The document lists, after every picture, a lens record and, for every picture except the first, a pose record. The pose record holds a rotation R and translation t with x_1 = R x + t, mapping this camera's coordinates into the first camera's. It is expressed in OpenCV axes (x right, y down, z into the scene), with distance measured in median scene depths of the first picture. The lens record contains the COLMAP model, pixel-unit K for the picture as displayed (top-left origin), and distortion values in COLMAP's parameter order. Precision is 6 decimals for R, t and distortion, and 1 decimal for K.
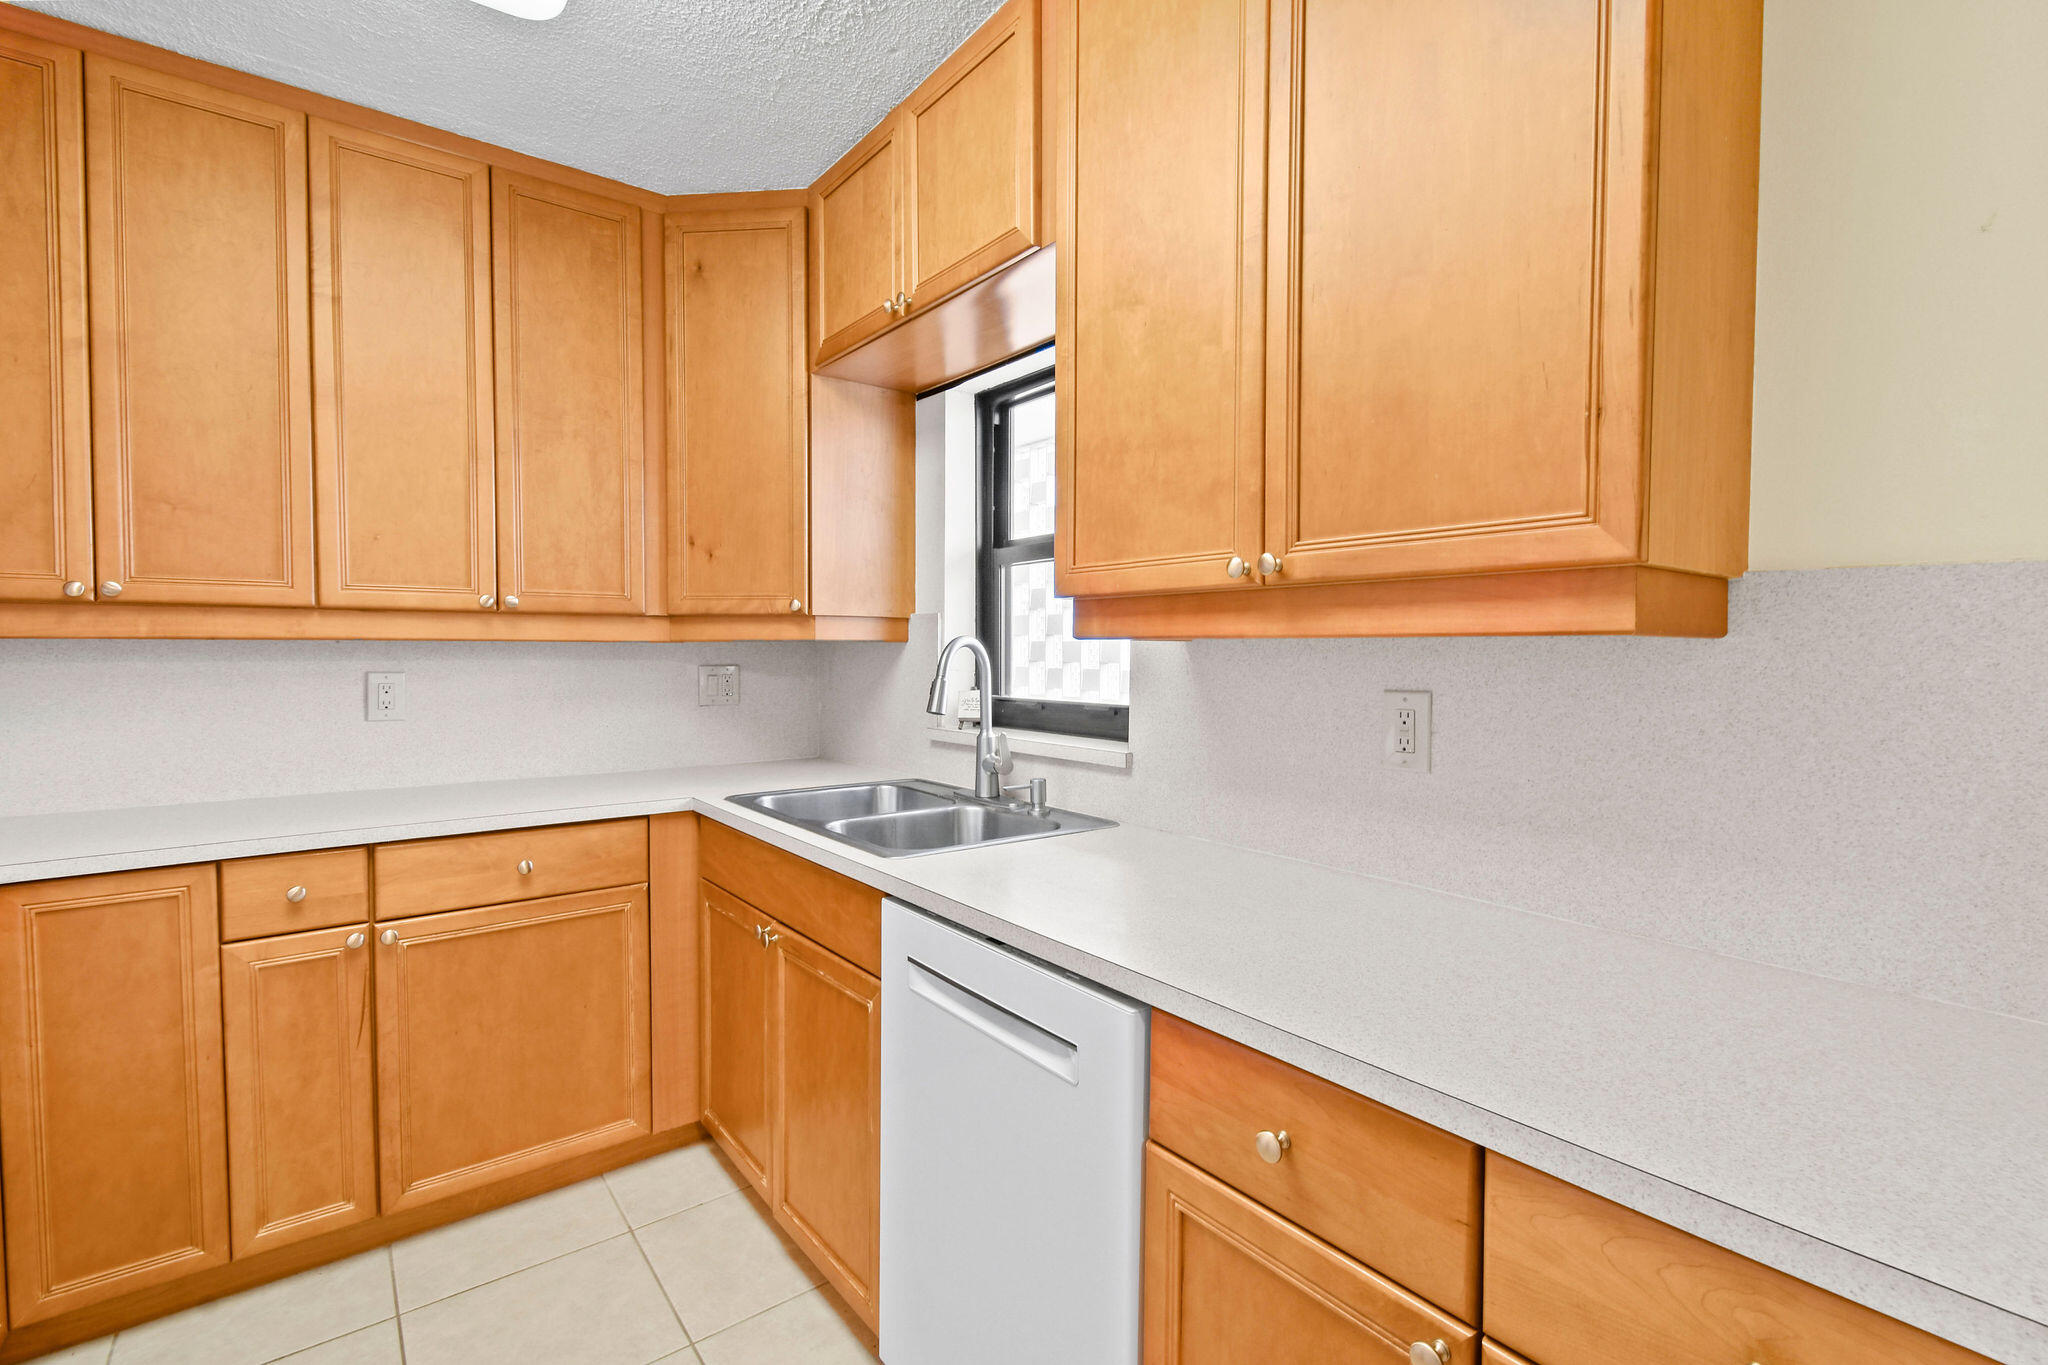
lens RADIAL K [[914.2, 0, 1031.8], [0, 914.2, 660.3], [0, 0, 1]] dist [0.005868, -0.003948]
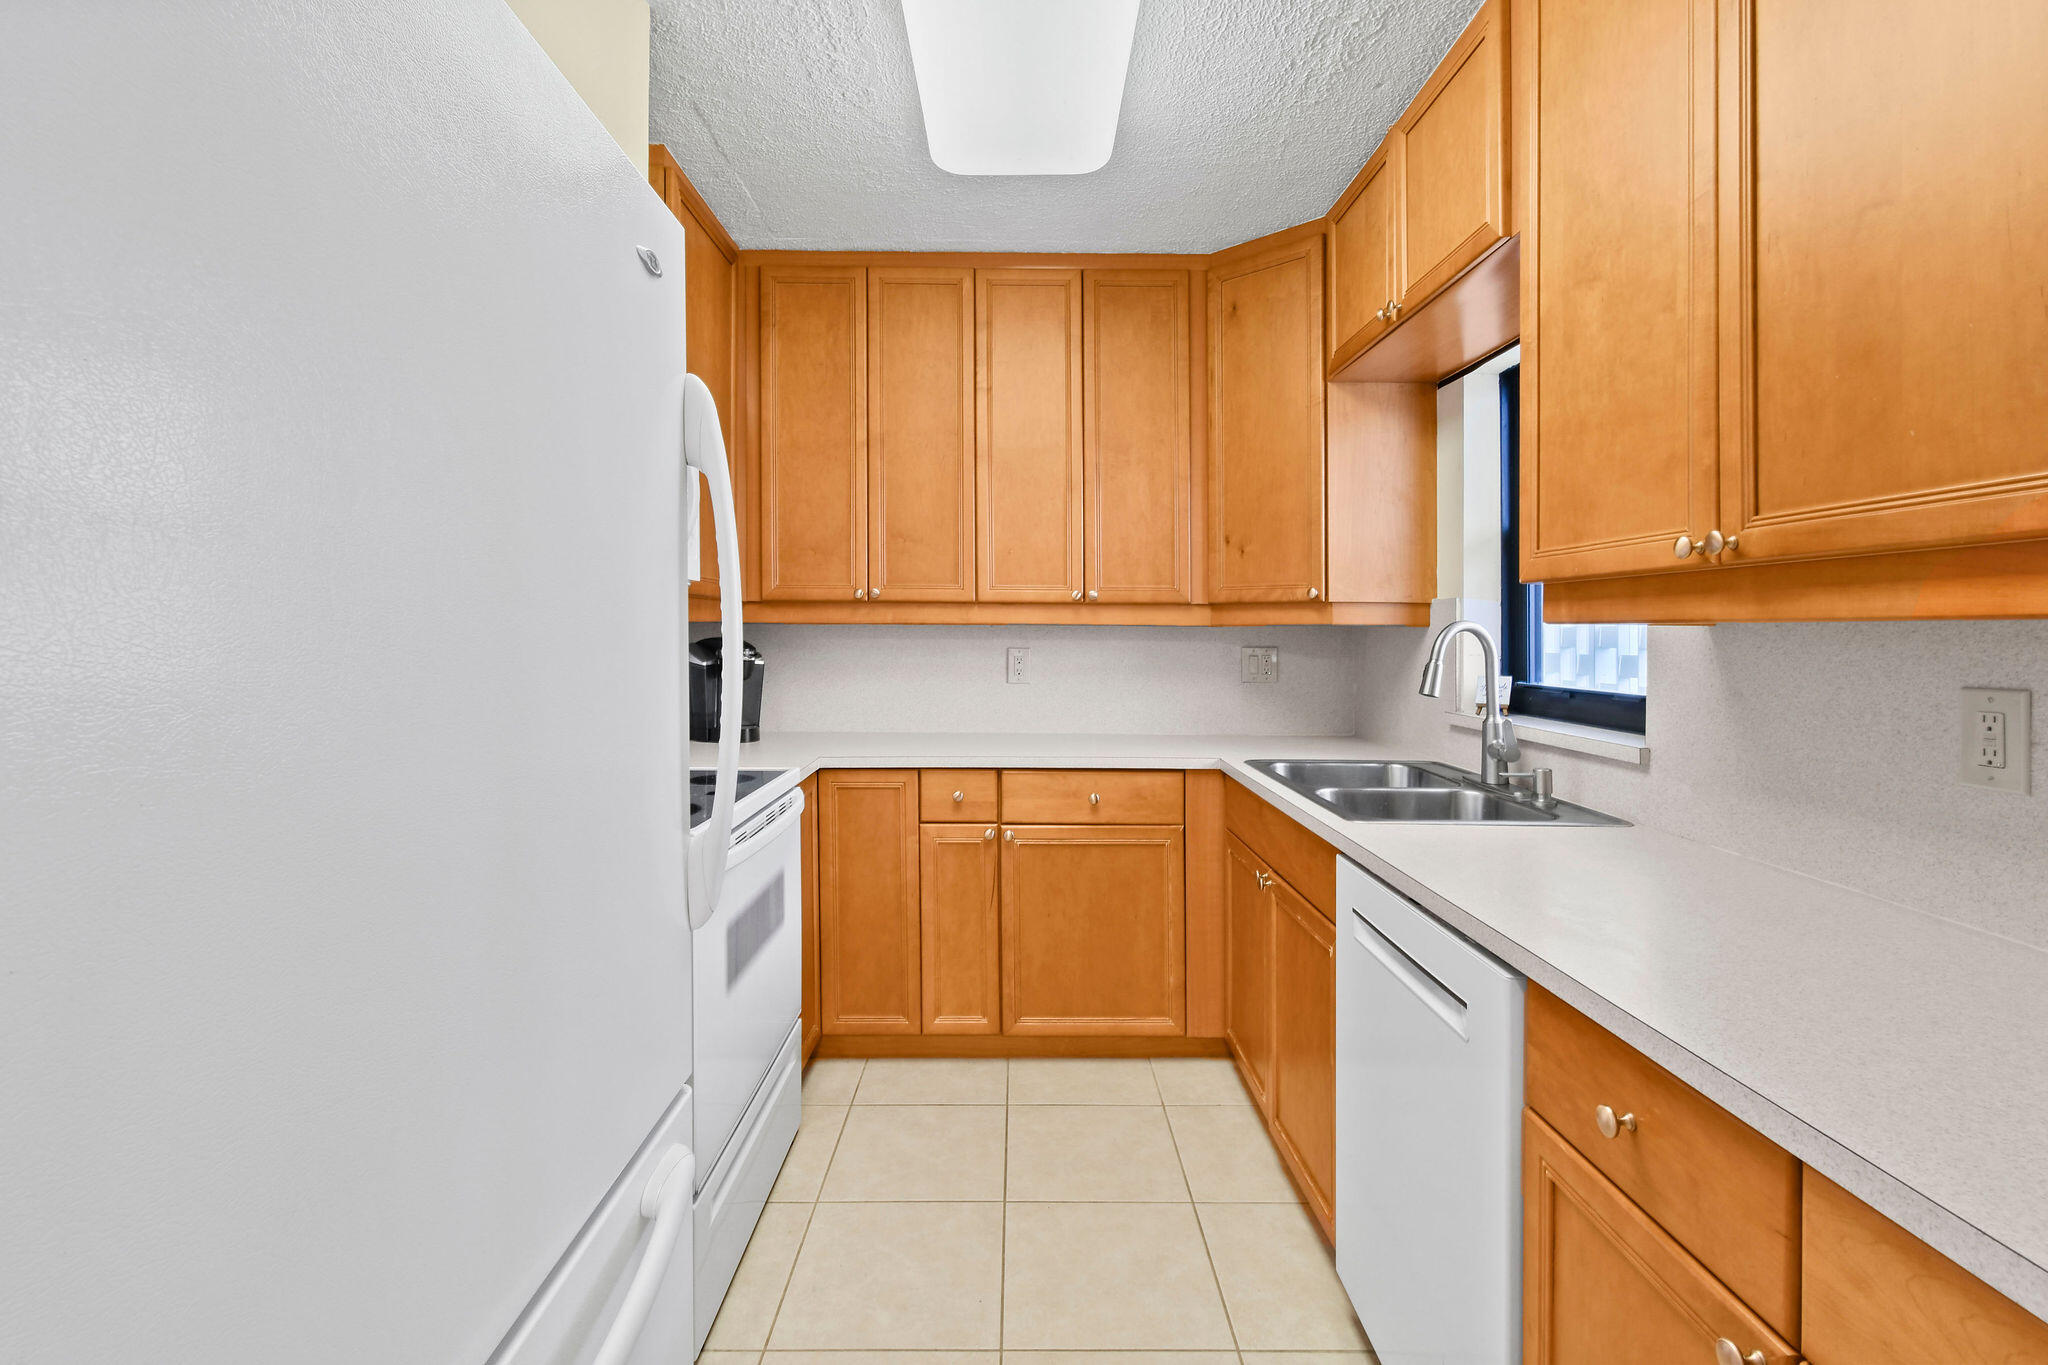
lens RADIAL K [[914.2, 0, 1025.5], [0, 914.2, 620.1], [0, 0, 1]] dist [0.005868, -0.003948]
pose [[0.791555, -0.004035, -0.611085, 0.182109], [-0.012150, 0.999677, -0.022339, 0.001740], [0.610978, 0.025107, 0.791250, -0.107139]]
